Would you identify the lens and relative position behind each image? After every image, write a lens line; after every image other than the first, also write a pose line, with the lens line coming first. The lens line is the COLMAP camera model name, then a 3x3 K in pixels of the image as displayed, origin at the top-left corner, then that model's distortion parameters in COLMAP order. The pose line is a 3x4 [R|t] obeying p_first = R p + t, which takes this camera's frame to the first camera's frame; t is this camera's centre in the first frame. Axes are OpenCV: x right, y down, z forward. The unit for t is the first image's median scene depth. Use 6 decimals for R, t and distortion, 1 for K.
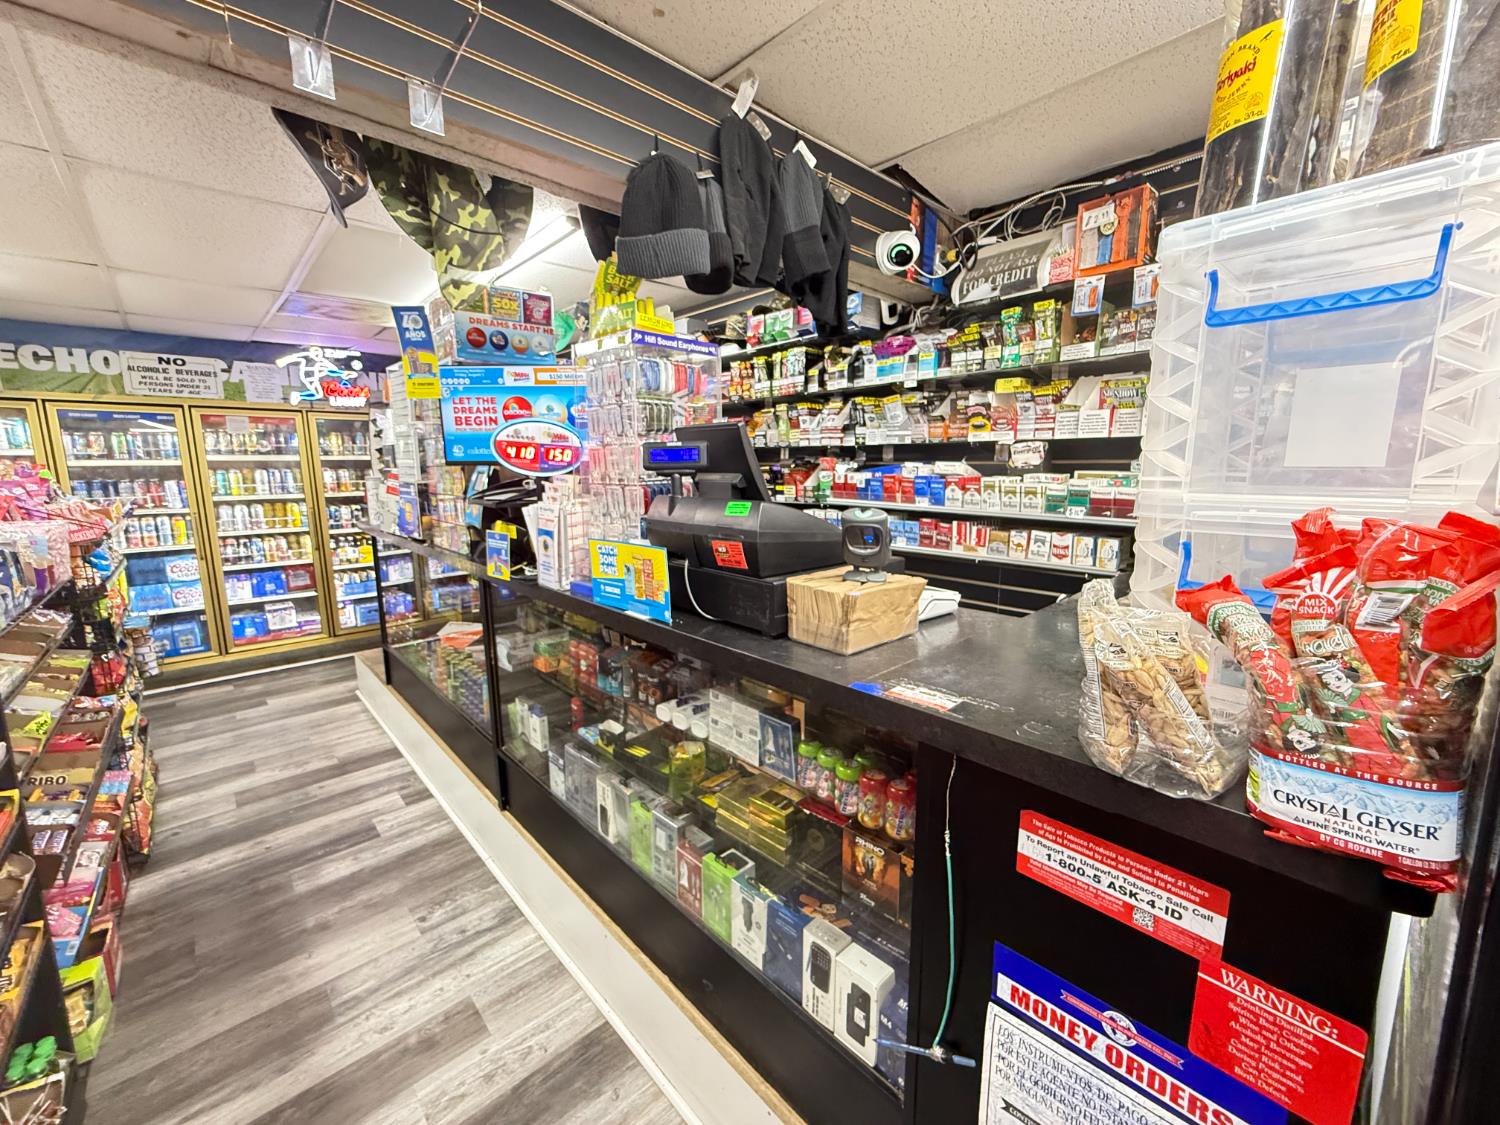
lens RADIAL K [[602.4, 0, 745.3], [0, 602.4, 562.4], [0, 0, 1]] dist [0.000963, 0.000119]
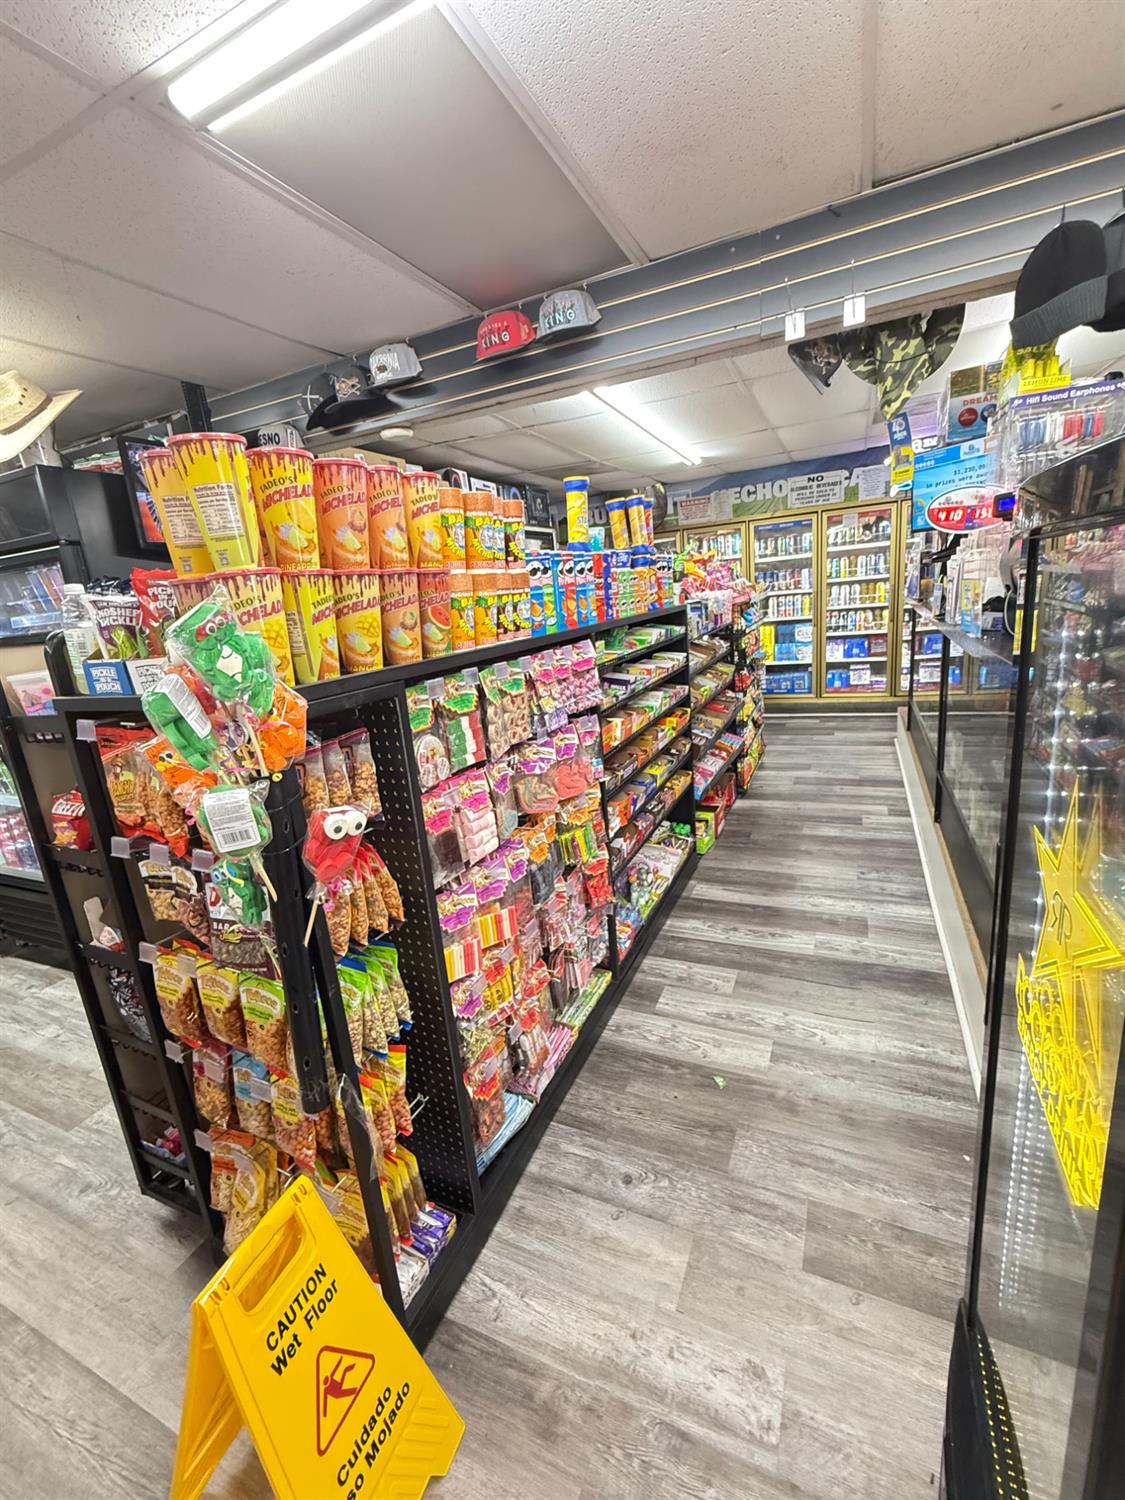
lens RADIAL K [[623.2, 0, 565.7], [0, 623.2, 752.8], [0, 0, 1]] dist [0.000568, 0.000276]
pose [[0.395398, 0.199821, -0.896511, 0.229739], [-0.058197, 0.979538, 0.192659, 0.039785], [0.916664, -0.024003, 0.398937, -0.109908]]
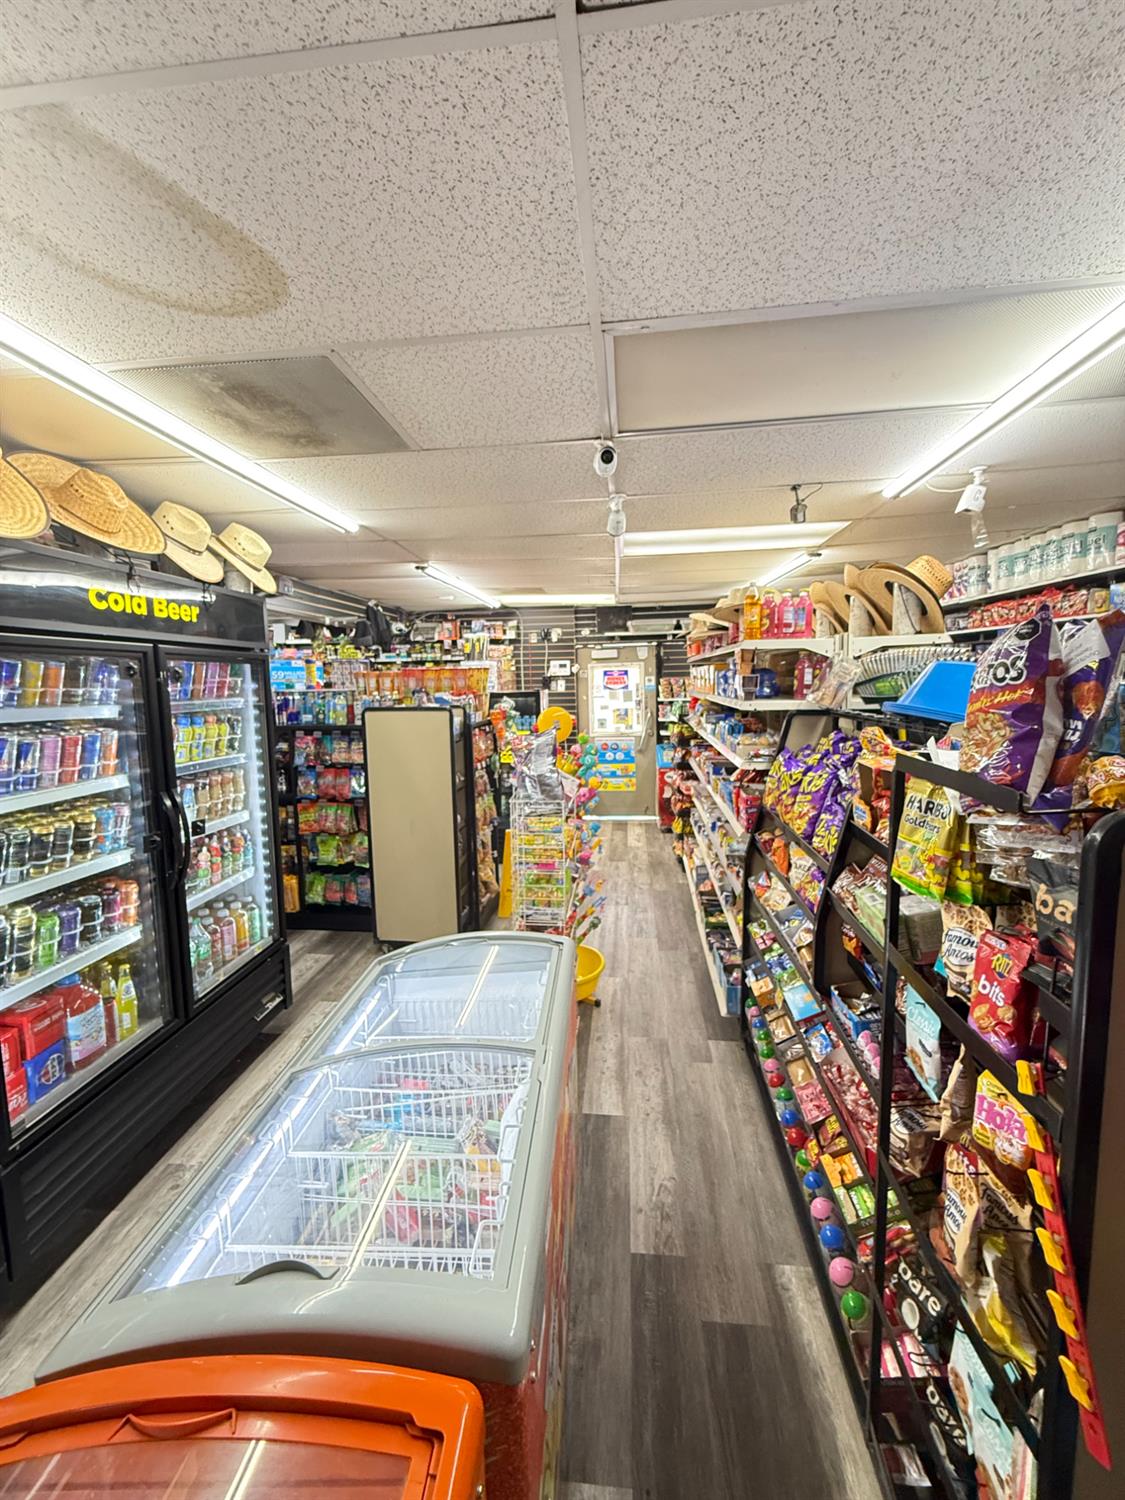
lens RADIAL K [[623.2, 0, 565.7], [0, 623.2, 752.8], [0, 0, 1]] dist [0.000568, 0.000276]
pose [[0.754687, -0.087227, 0.650261, -0.636411], [0.118427, 0.992954, -0.004249, 0.149973], [-0.645309, 0.080216, 0.759699, -1.035141]]
